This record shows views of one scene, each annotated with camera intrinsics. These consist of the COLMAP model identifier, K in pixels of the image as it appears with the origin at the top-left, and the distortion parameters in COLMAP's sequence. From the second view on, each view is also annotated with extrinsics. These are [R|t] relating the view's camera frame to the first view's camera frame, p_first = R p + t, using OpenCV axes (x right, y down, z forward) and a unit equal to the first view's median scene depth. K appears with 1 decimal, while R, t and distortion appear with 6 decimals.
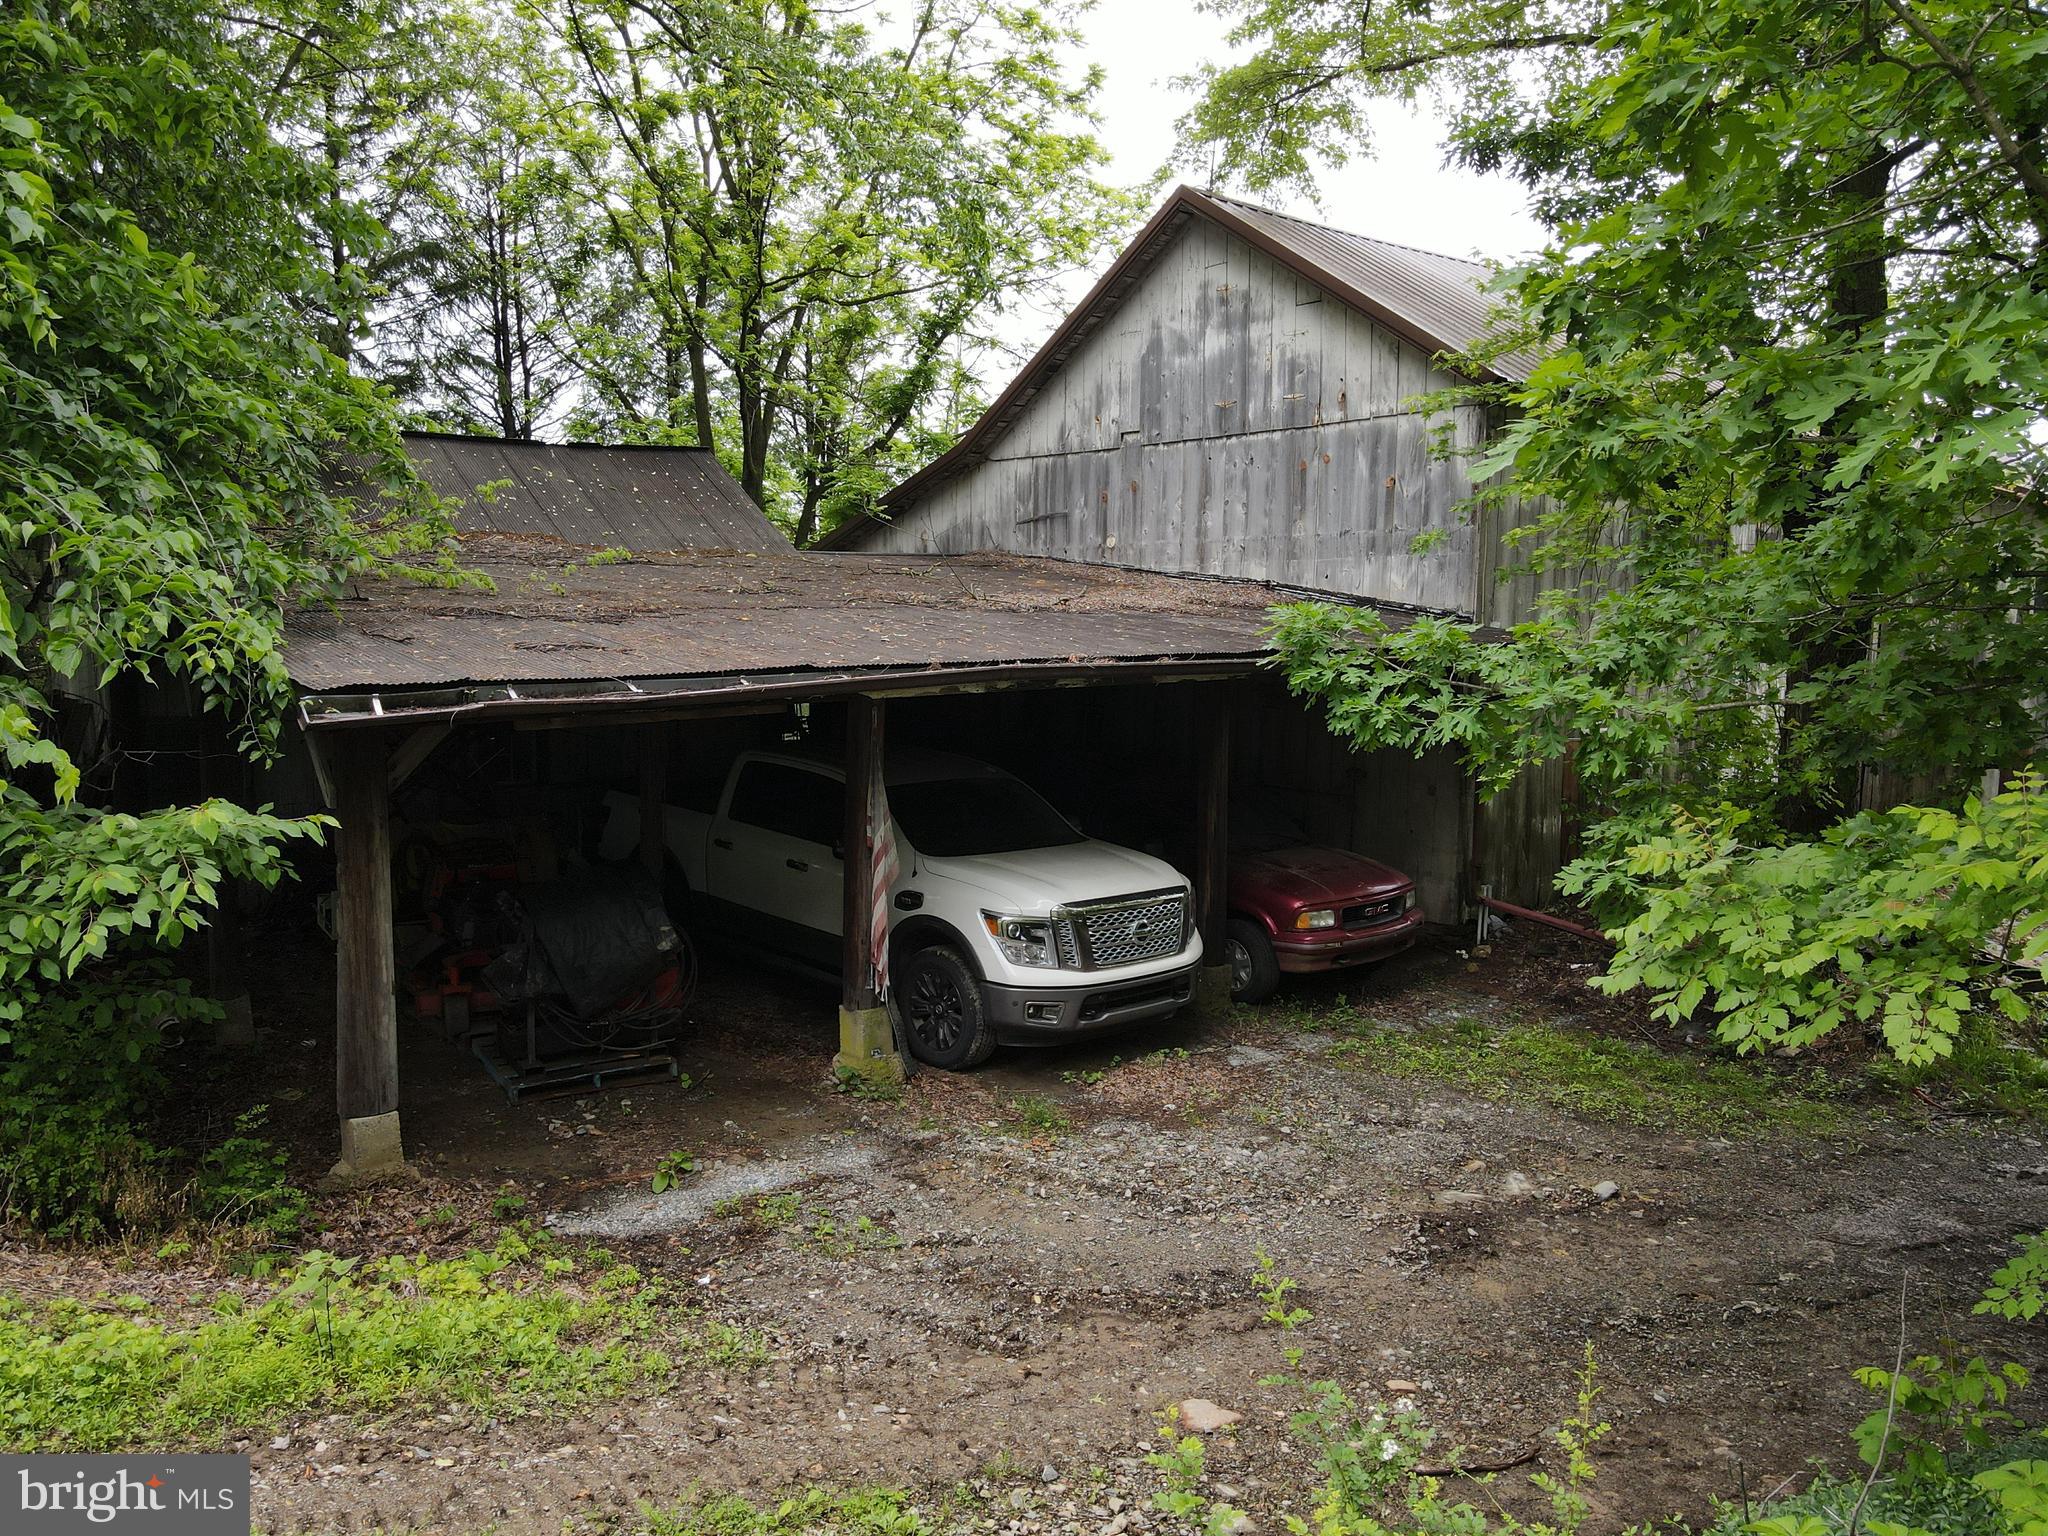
lens RADIAL K [[1498.9, 0, 1014.8], [0, 1498.9, 768.3], [0, 0, 1]] dist [0.019313, -0.005265]
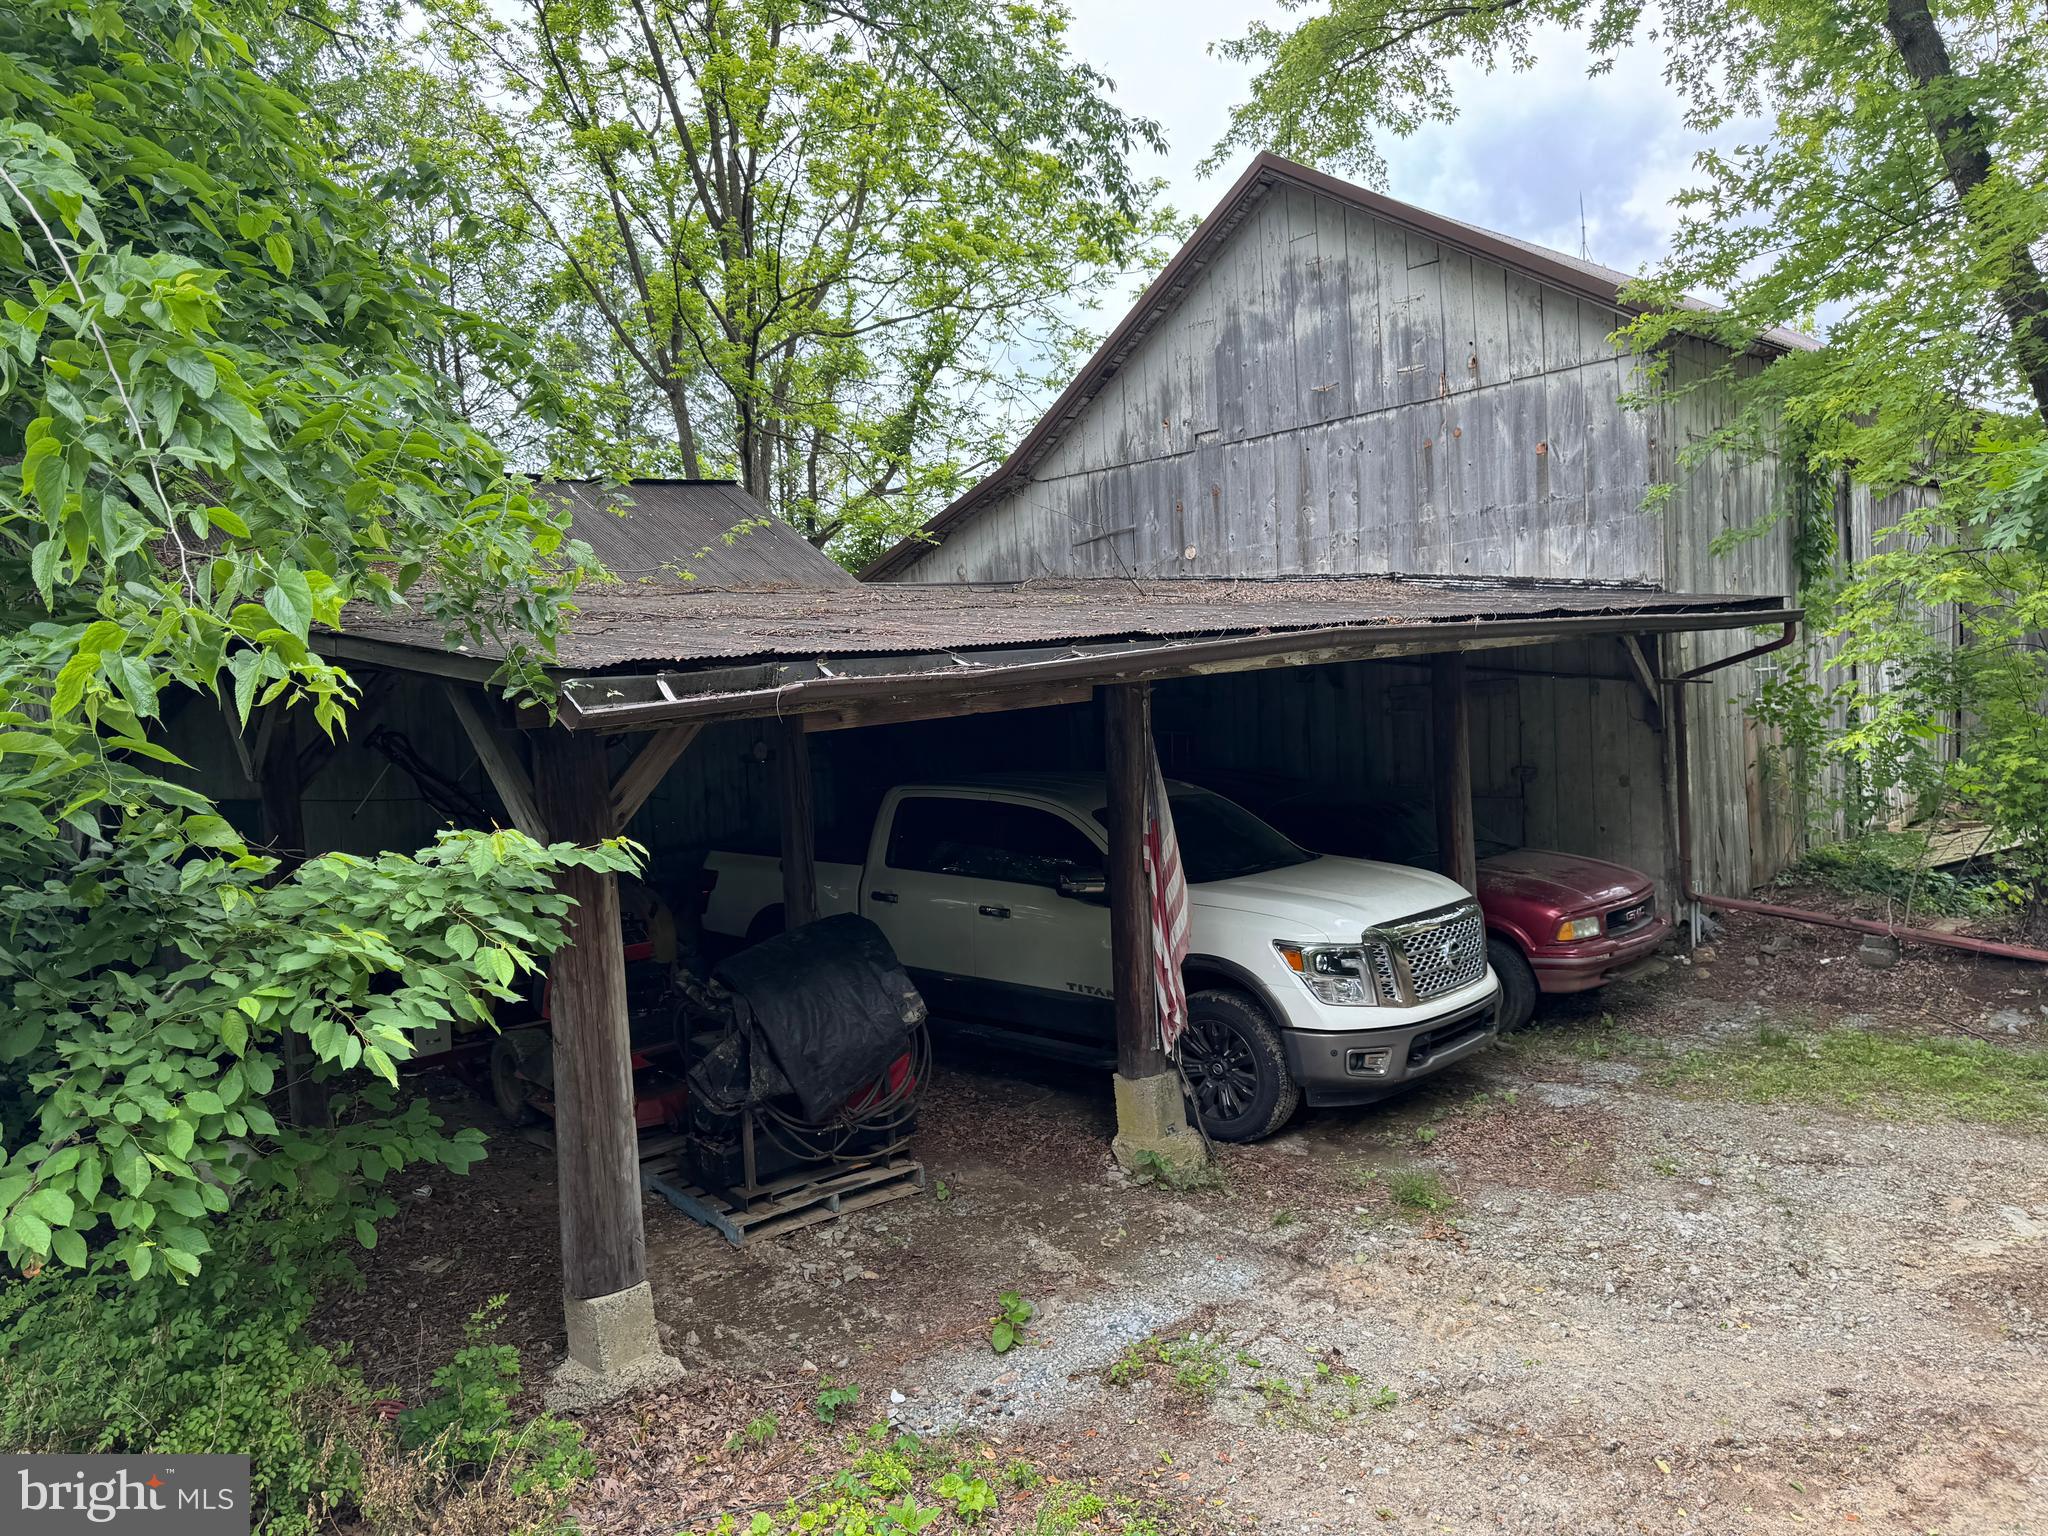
lens RADIAL K [[1423.9, 0, 1028.8], [0, 1423.9, 774.8], [0, 0, 1]] dist [0.174389, -0.233080]
pose [[0.993198, -0.074970, 0.089093, -0.144063], [0.078782, 0.996086, -0.040072, 0.016403], [-0.085740, 0.046818, 0.995217, 0.149218]]
